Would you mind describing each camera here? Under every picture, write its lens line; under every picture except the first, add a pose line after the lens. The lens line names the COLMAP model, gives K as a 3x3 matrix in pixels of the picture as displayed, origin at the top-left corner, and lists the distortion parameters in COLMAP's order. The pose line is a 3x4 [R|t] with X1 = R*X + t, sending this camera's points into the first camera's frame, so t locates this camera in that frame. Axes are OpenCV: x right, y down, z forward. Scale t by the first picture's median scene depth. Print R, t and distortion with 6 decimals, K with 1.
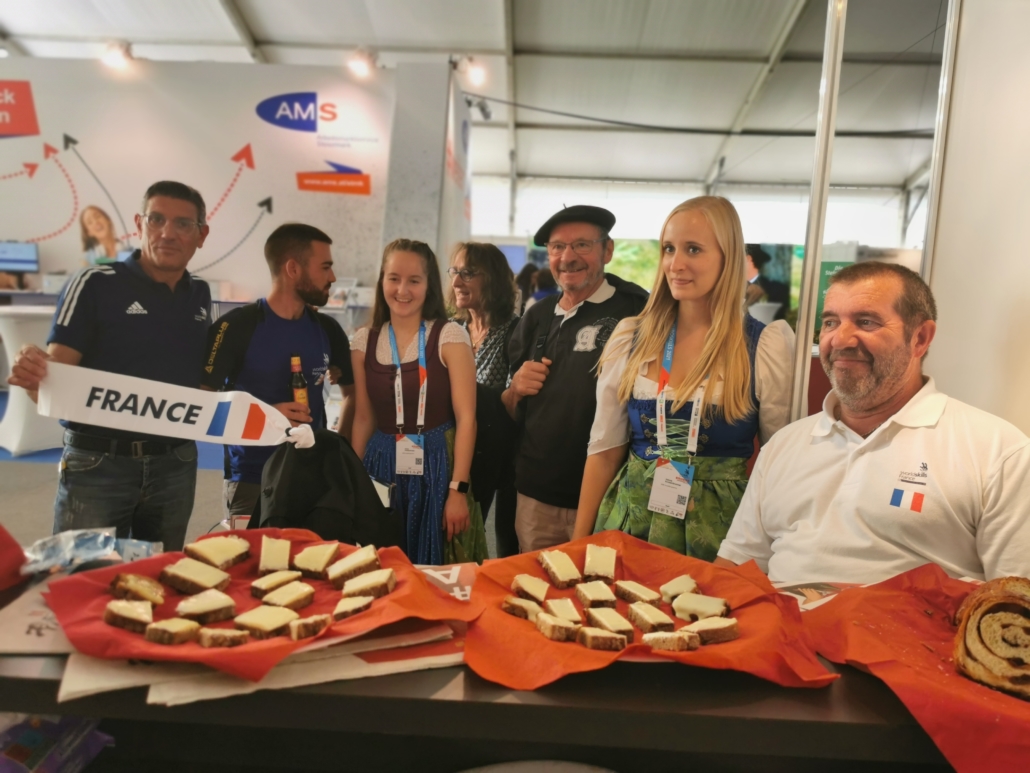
lens RADIAL K [[807.2, 0, 562.3], [0, 807.2, 358.7], [0, 0, 1]] dist [0.079584, -0.105234]
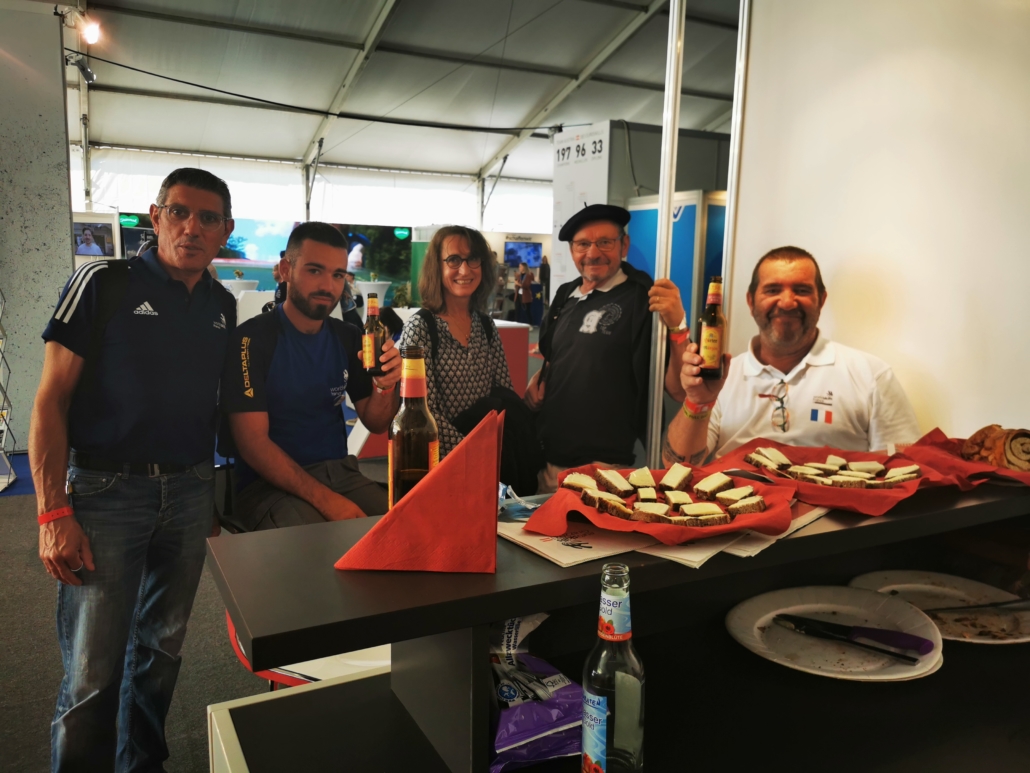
lens RADIAL K [[807.2, 0, 539.7], [0, 807.2, 349.2], [0, 0, 1]] dist [0.079584, -0.105234]
pose [[0.868997, -0.067422, 0.490202, -0.143528], [0.060459, 0.997718, 0.030047, -0.002814], [-0.491109, 0.003526, 0.871091, -0.012042]]
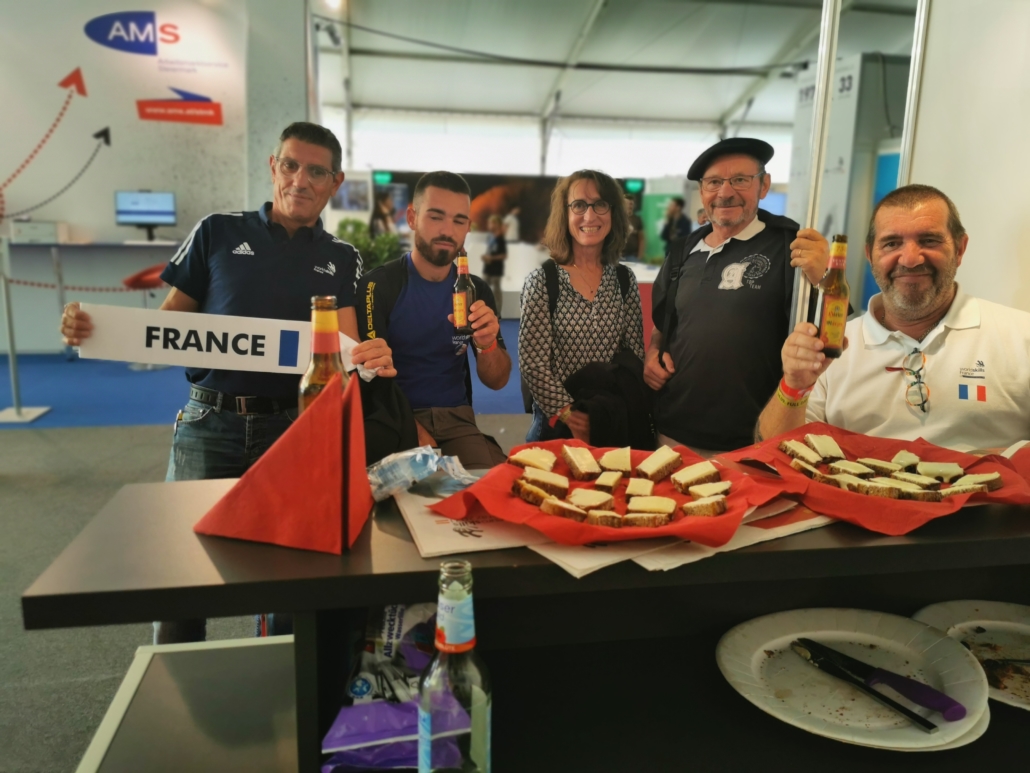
lens RADIAL K [[807.2, 0, 545.8], [0, 807.2, 352.2], [0, 0, 1]] dist [0.079584, -0.105234]
pose [[0.976835, -0.050298, 0.208000, -0.082976], [0.035232, 0.996522, 0.075518, 0.000076], [-0.211075, -0.066441, 0.975209, -0.011801]]
